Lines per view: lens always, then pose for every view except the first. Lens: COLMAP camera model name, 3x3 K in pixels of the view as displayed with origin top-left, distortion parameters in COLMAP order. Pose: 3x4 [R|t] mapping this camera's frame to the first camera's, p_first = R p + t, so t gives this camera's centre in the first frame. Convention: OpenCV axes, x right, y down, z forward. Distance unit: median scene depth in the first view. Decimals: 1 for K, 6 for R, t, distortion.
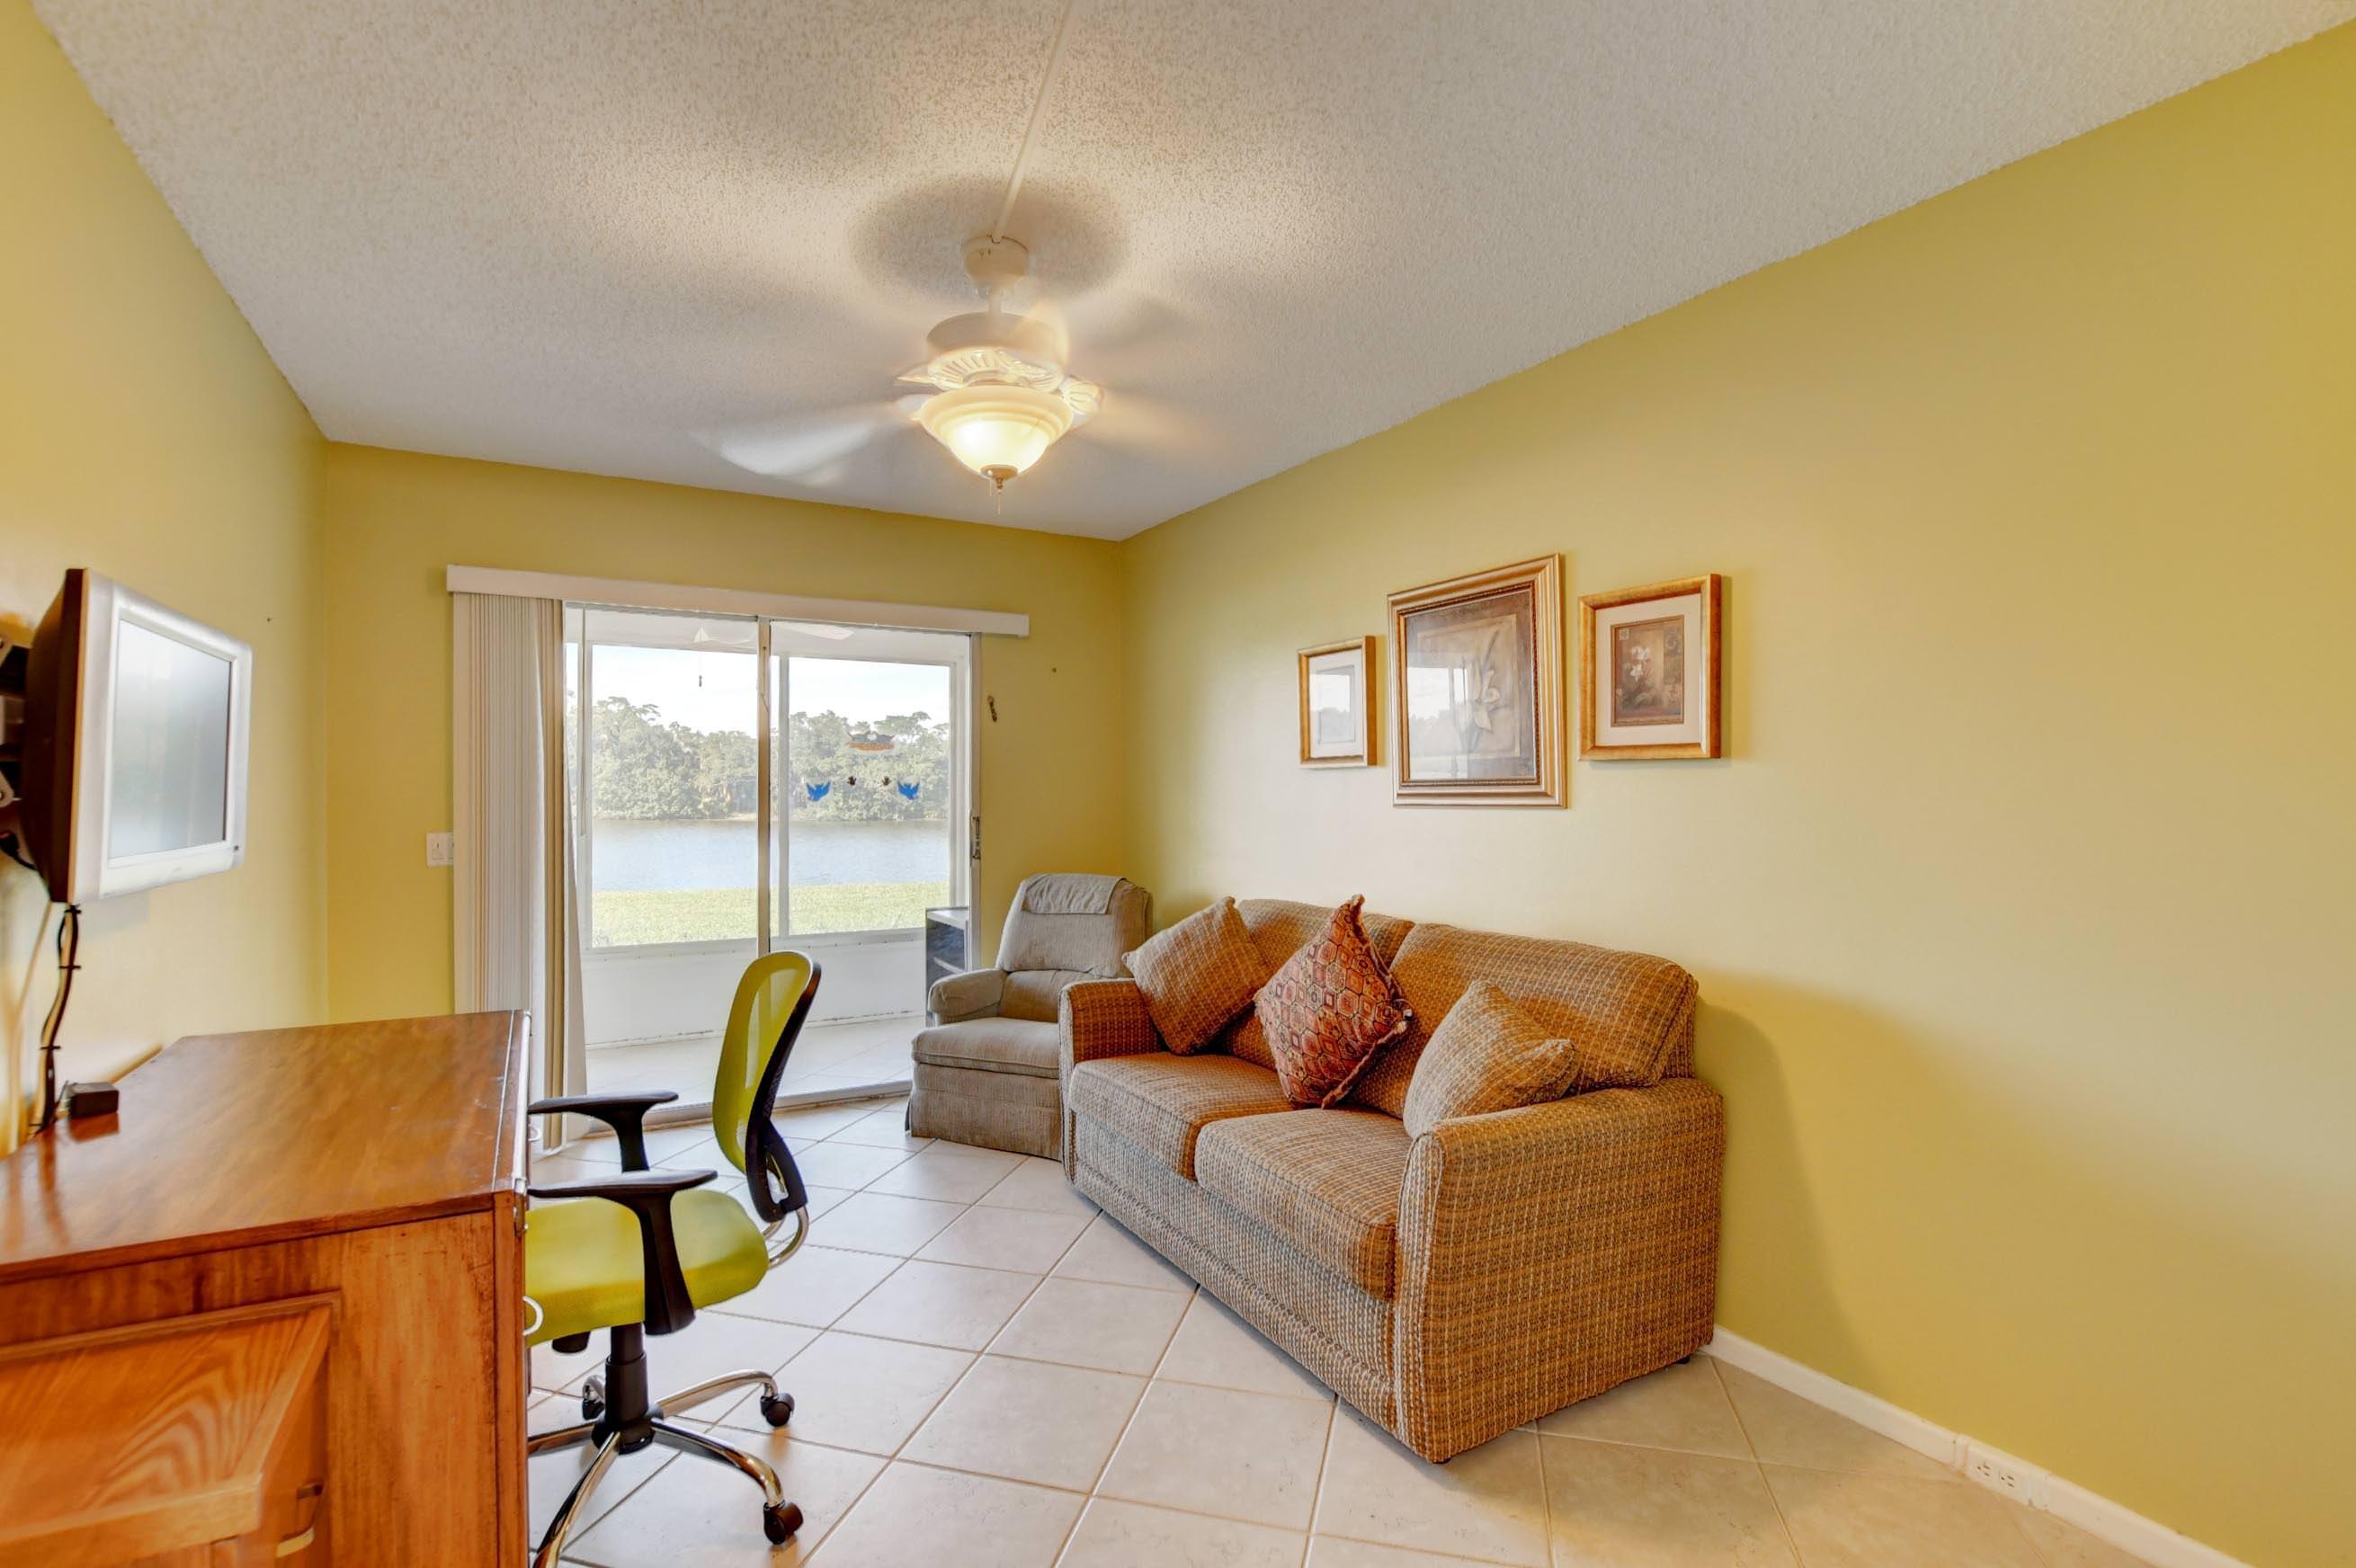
lens RADIAL K [[1036.7, 0, 1159.0], [0, 1036.7, 794.1], [0, 0, 1]] dist [-0.034615, 0.005567]
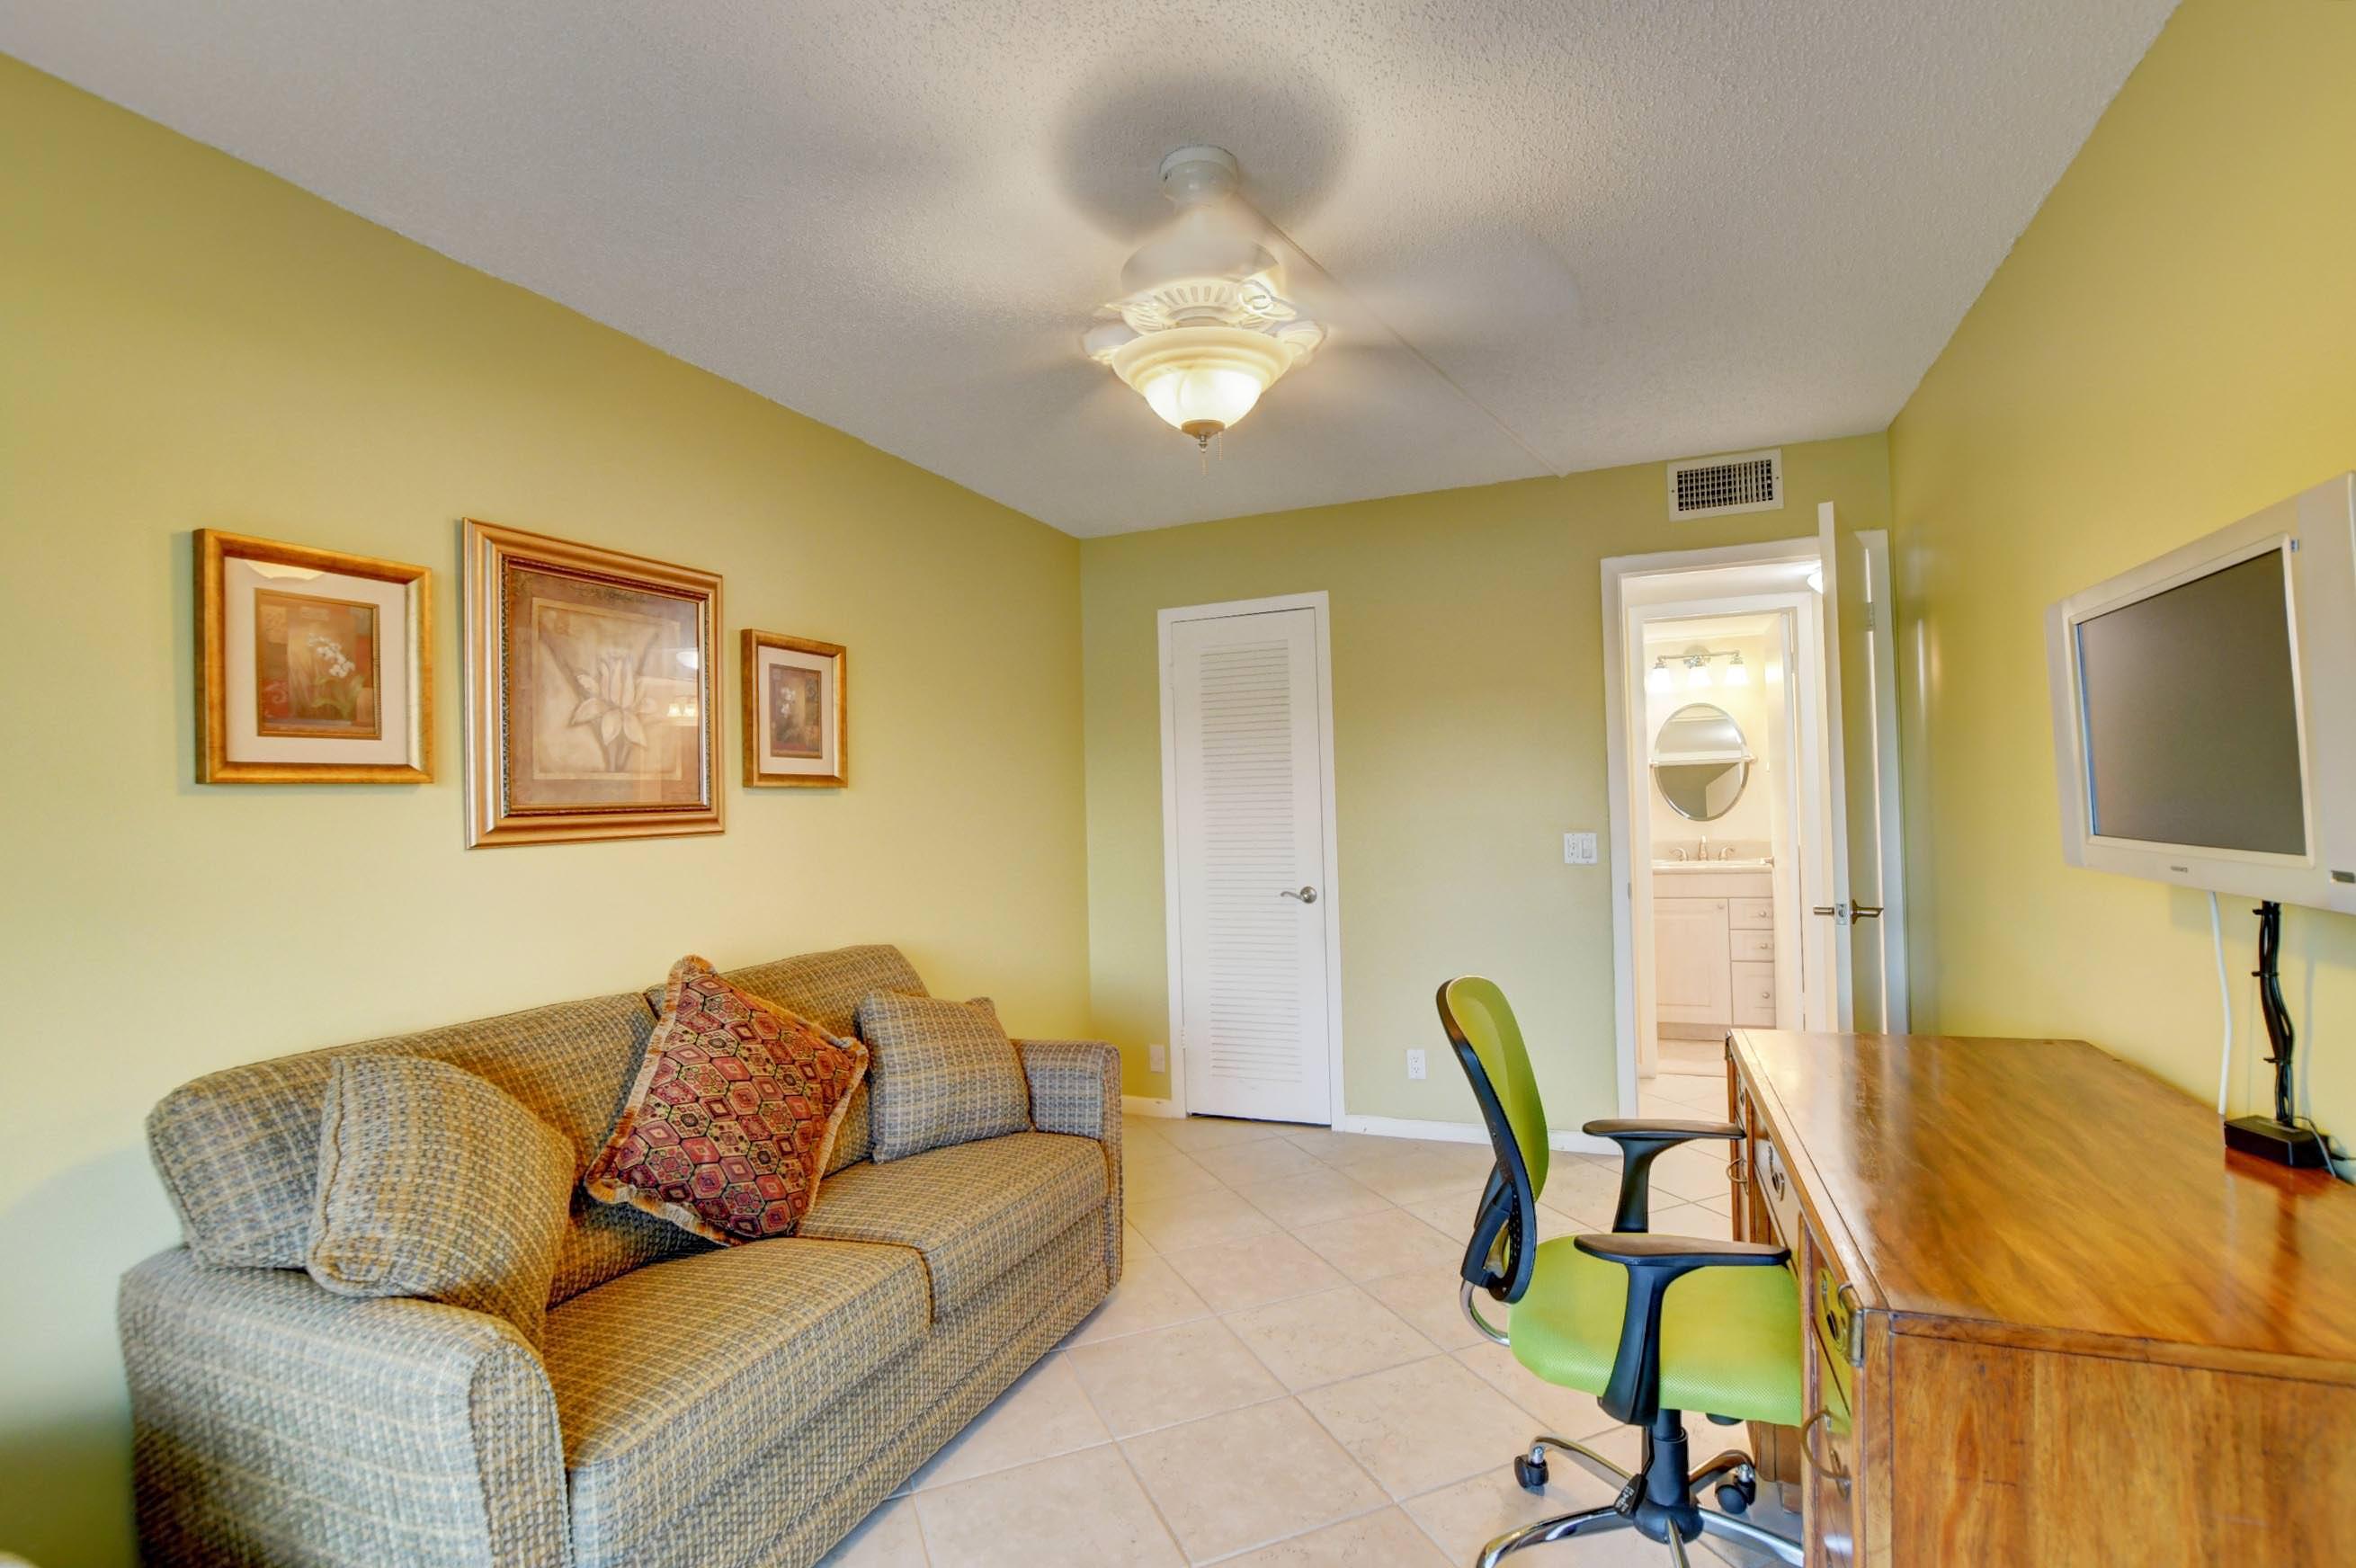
lens RADIAL K [[1036.7, 0, 1186.1], [0, 1036.7, 786.1], [0, 0, 1]] dist [-0.034615, 0.005567]
pose [[-0.589317, 0.022975, 0.807575, -0.698246], [0.024616, 0.999642, -0.010476, -0.011426], [-0.807527, 0.013706, -0.589672, 1.283232]]
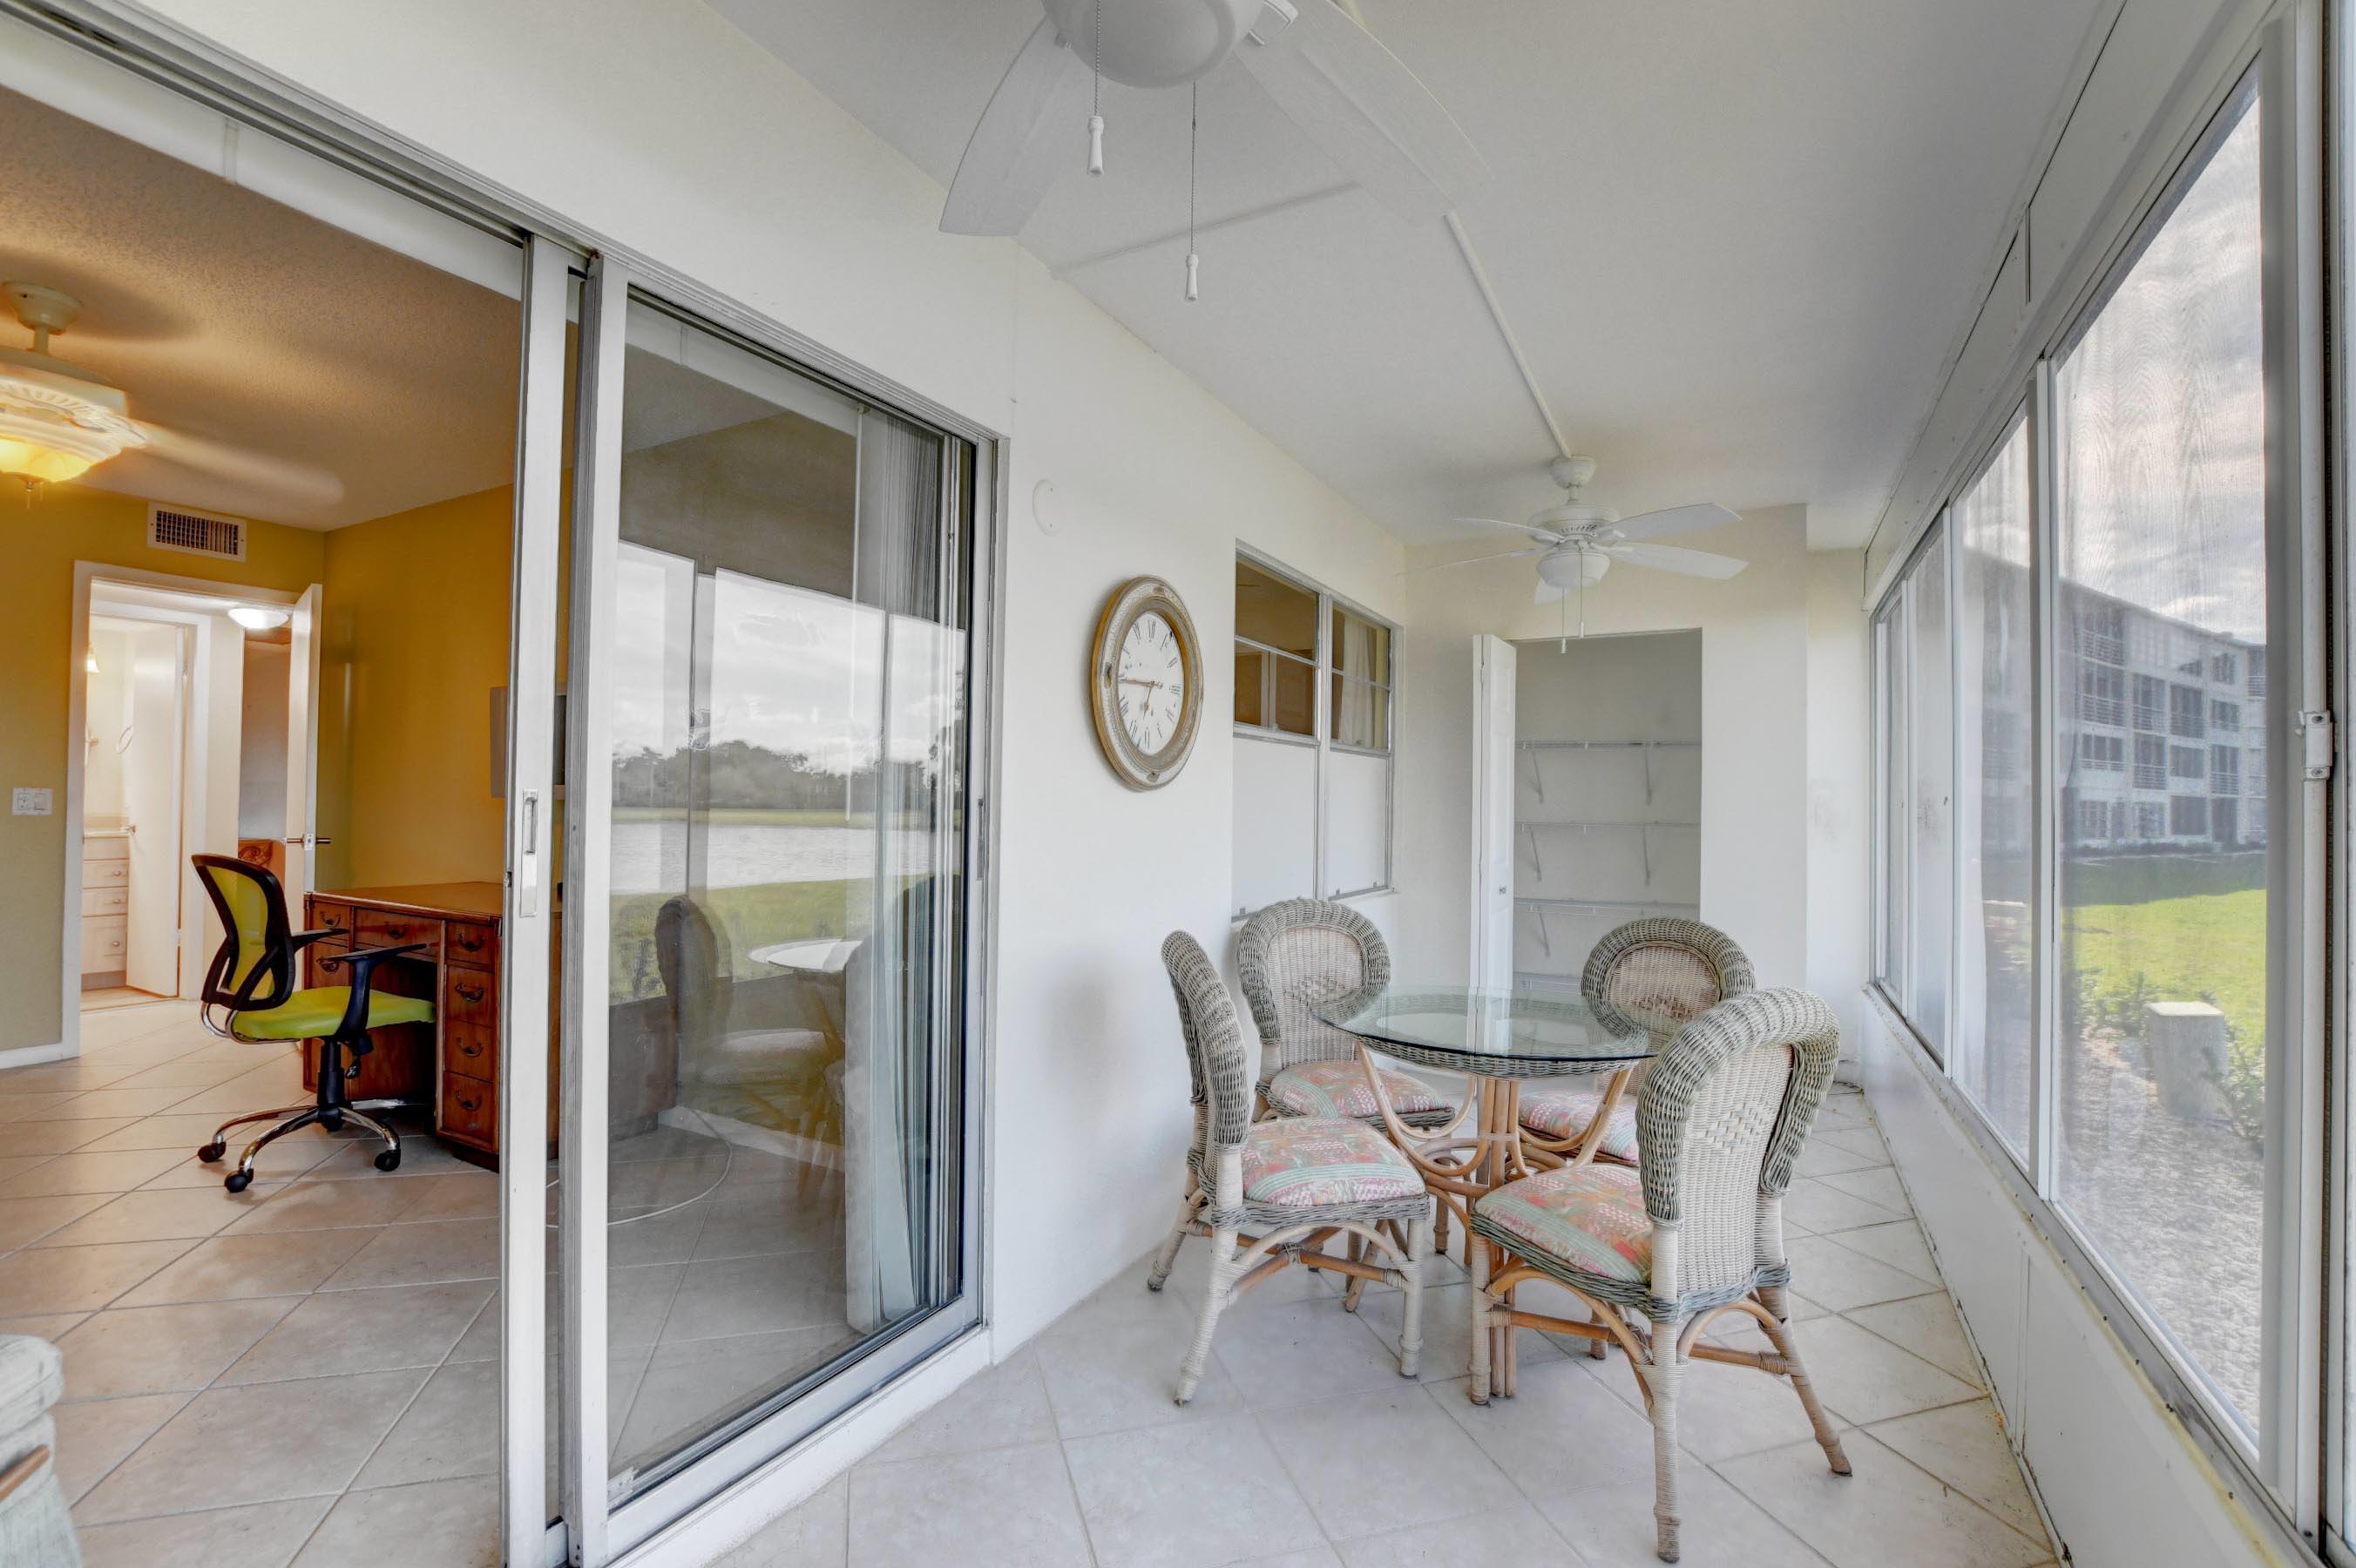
lens RADIAL K [[1036.7, 0, 1186.4], [0, 1036.7, 786.4], [0, 0, 1]] dist [-0.034615, 0.005567]
pose [[-0.849604, -0.022812, -0.526927, -0.464751], [-0.017537, 0.999734, -0.015006, 0.101052], [0.527129, -0.003508, -0.849778, 3.602512]]
